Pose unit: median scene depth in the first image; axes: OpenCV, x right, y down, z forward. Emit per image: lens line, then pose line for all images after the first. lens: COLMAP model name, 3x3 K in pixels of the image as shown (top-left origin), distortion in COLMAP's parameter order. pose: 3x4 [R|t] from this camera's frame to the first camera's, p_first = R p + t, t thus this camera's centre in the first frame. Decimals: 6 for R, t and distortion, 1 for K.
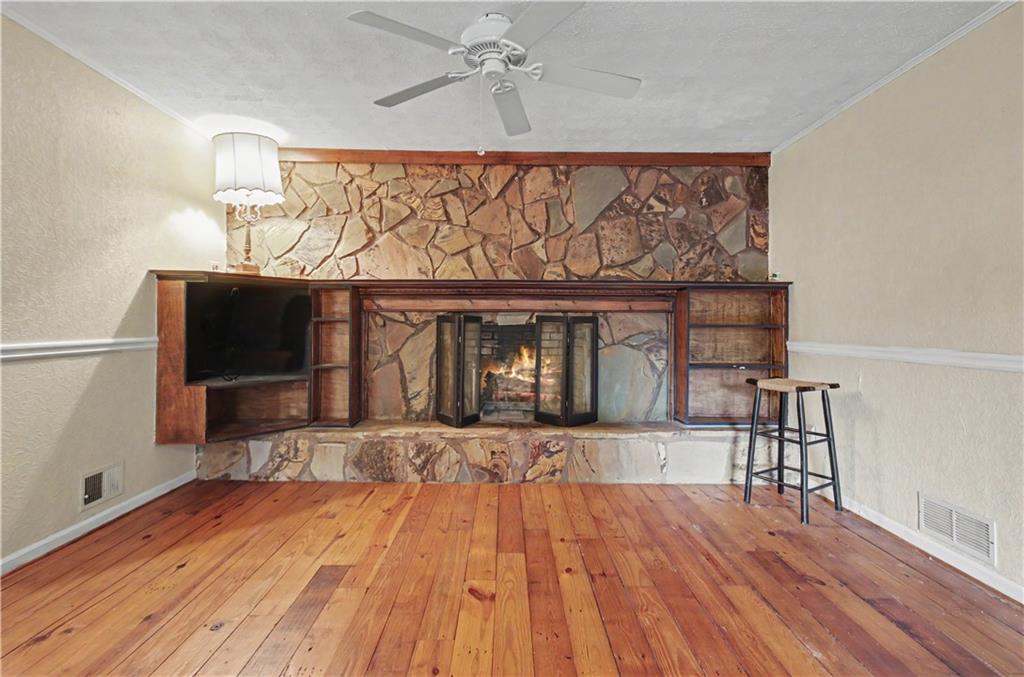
lens RADIAL K [[511.5, 0, 510.6], [0, 511.5, 317.4], [0, 0, 1]] dist [0.001051, -0.001179]
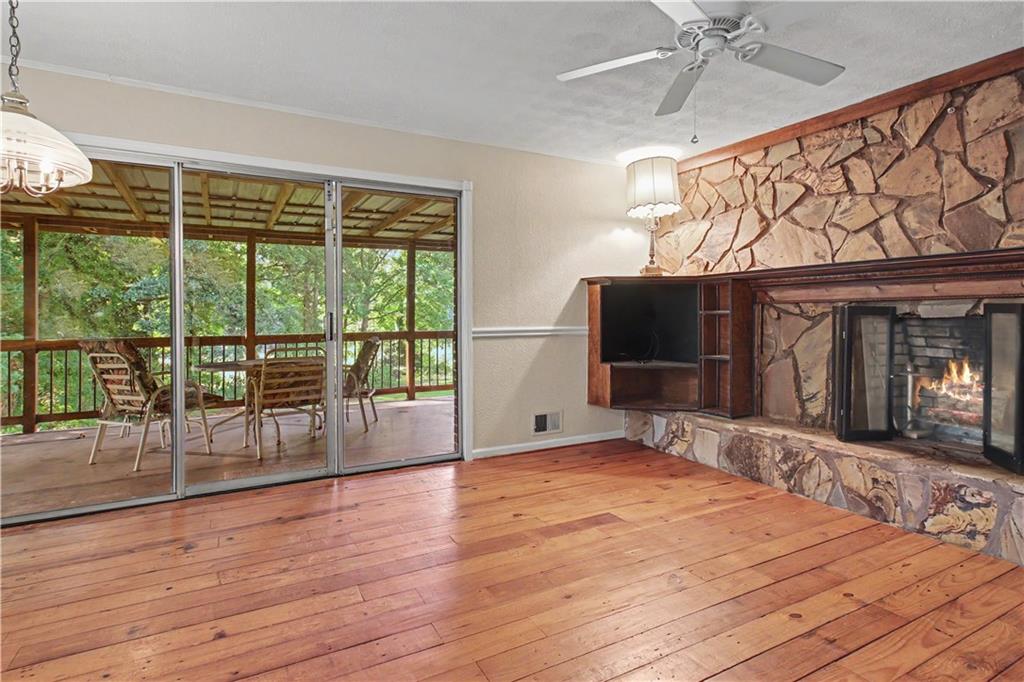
lens RADIAL K [[526.3, 0, 510.3], [0, 526.3, 317.5], [0, 0, 1]] dist [0.000022, -0.000038]
pose [[0.466616, -0.001521, -0.884458, 0.377119], [0.012740, 0.999906, 0.005002, 0.003528], [0.884368, -0.013602, 0.466592, 0.121184]]
